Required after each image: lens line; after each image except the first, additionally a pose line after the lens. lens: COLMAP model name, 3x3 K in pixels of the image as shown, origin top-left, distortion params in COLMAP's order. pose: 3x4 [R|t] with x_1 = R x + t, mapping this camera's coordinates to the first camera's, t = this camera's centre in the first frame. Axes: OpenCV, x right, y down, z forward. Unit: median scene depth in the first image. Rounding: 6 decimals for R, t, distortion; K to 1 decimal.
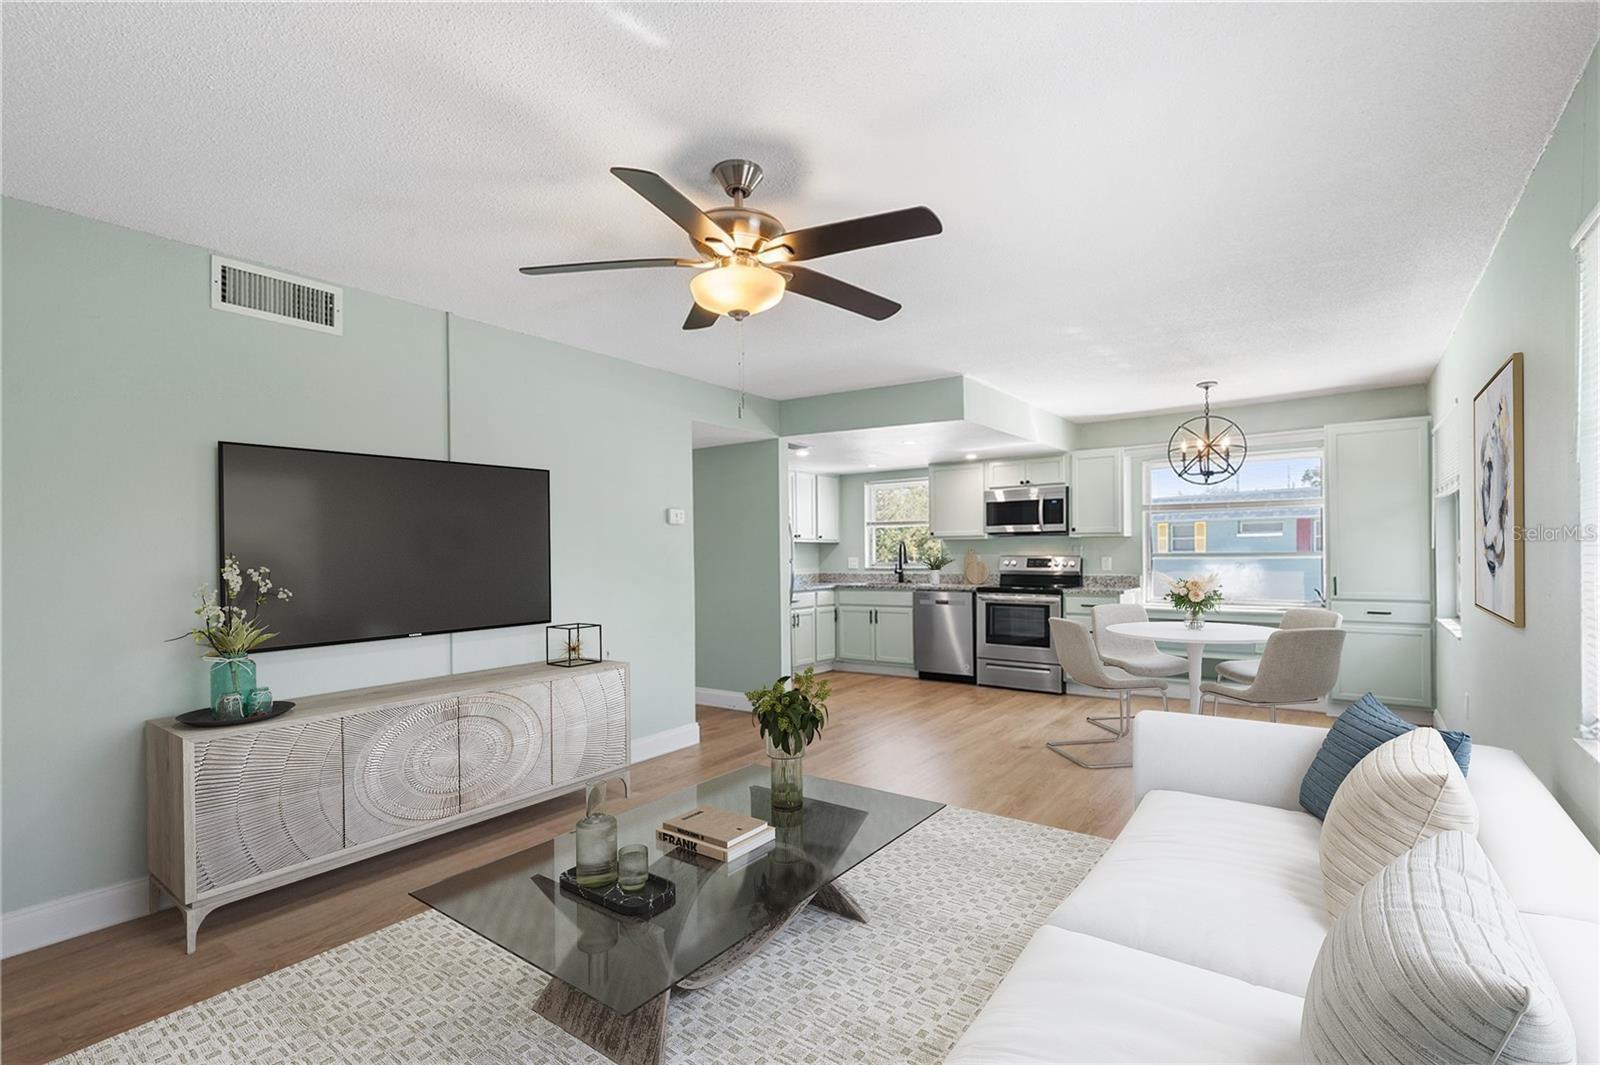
lens RADIAL K [[735.9, 0, 801.1], [0, 735.9, 546.5], [0, 0, 1]] dist [0.040622, -0.027953]
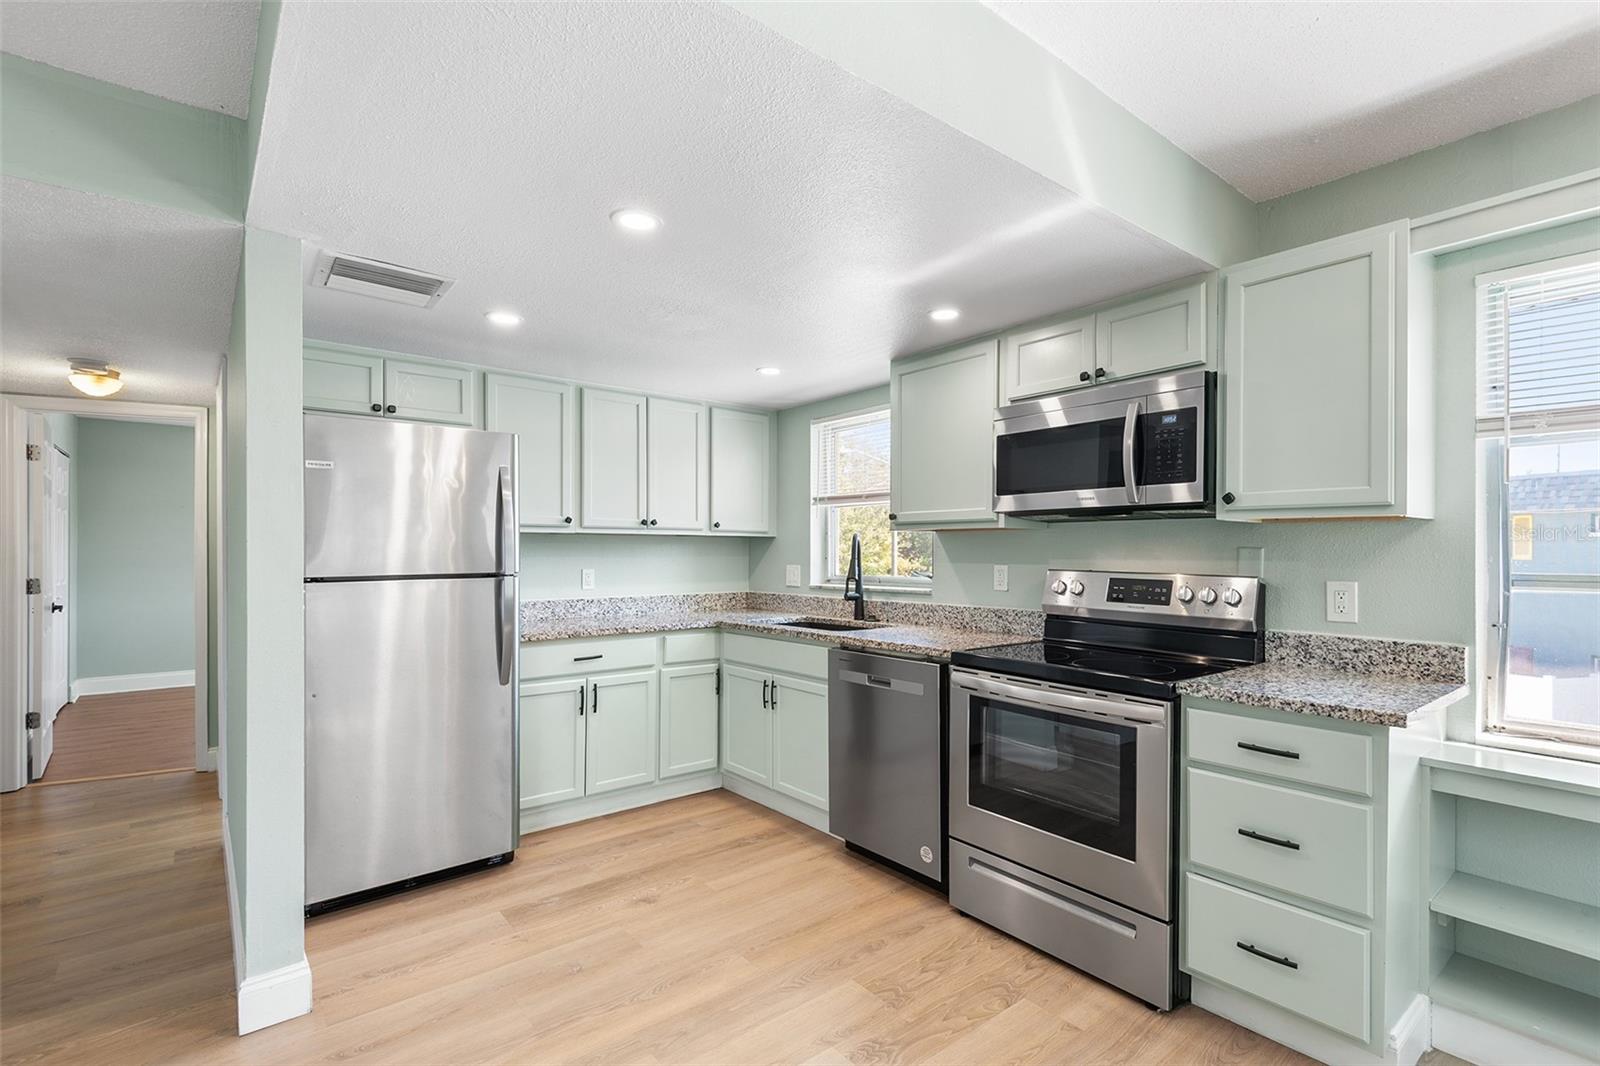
lens RADIAL K [[735.9, 0, 801.1], [0, 735.9, 547.0], [0, 0, 1]] dist [0.040622, -0.027953]
pose [[0.964792, 0.009995, -0.262823, 0.249765], [-0.008720, 0.999944, 0.006018, -0.001300], [0.262868, -0.003514, 0.964825, 0.576579]]
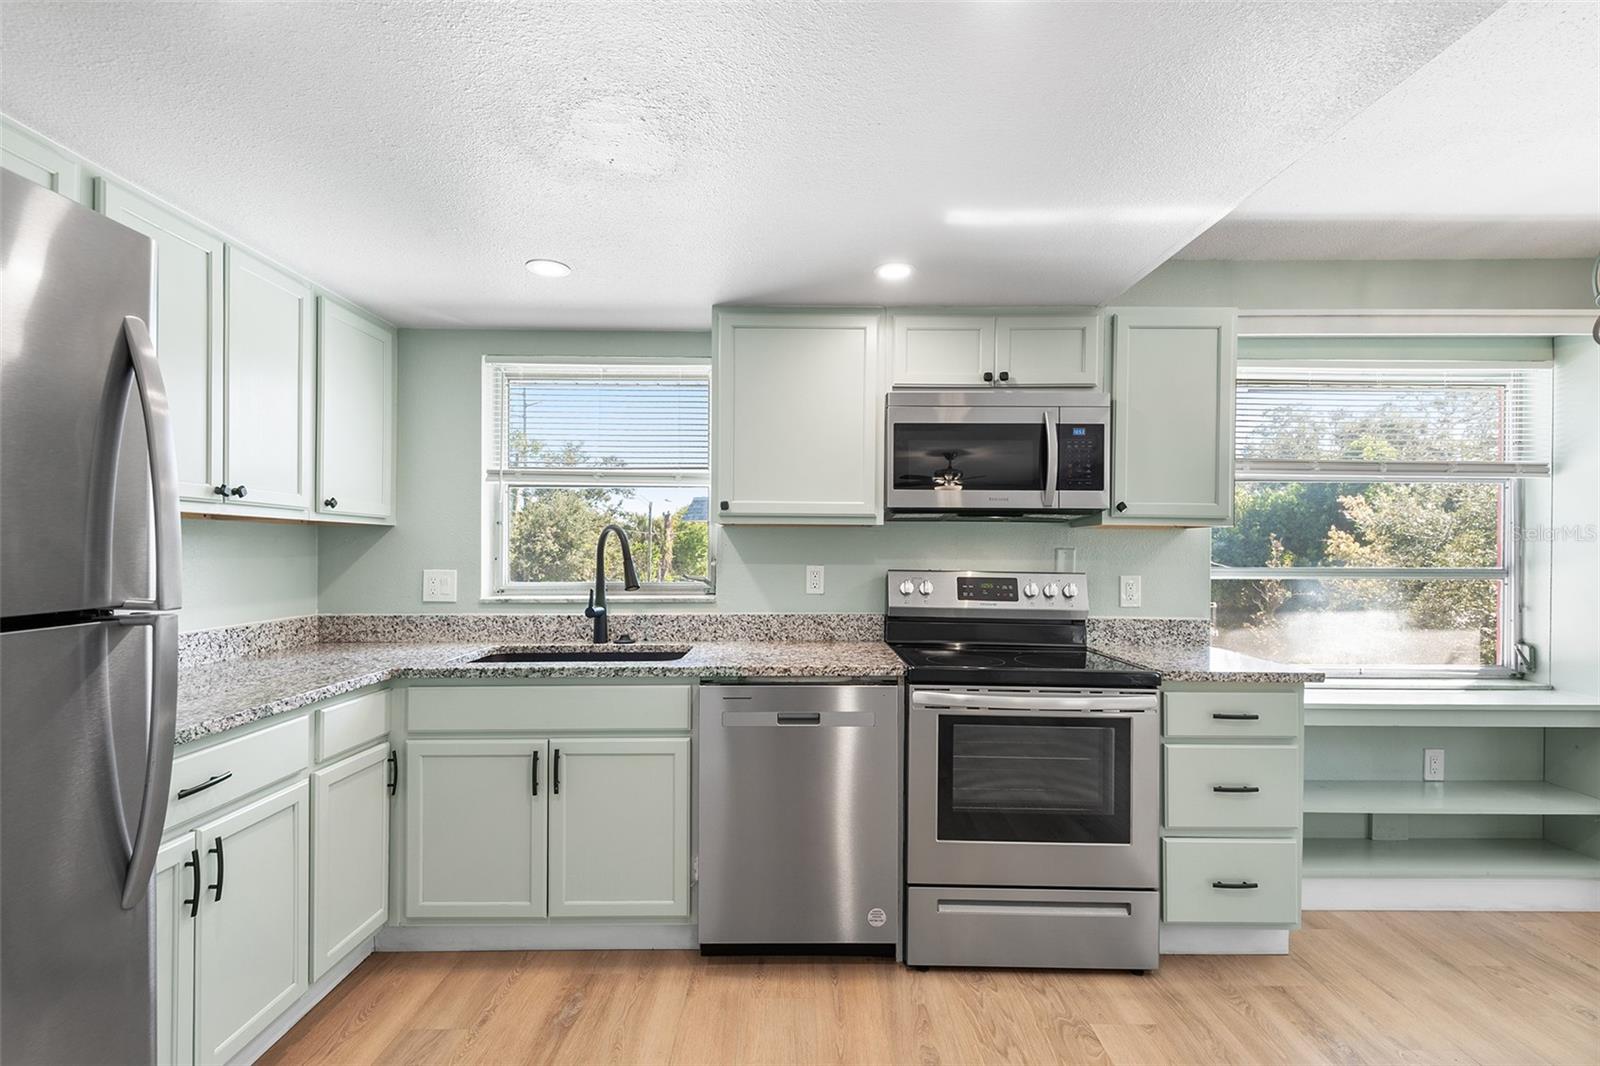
lens RADIAL K [[735.9, 0, 801.1], [0, 735.9, 547.0], [0, 0, 1]] dist [0.040622, -0.027953]
pose [[0.809776, 0.016217, 0.586514, 0.004125], [-0.019549, 0.999809, -0.000654, 0.001568], [-0.586413, -0.010936, 0.809938, 0.722463]]
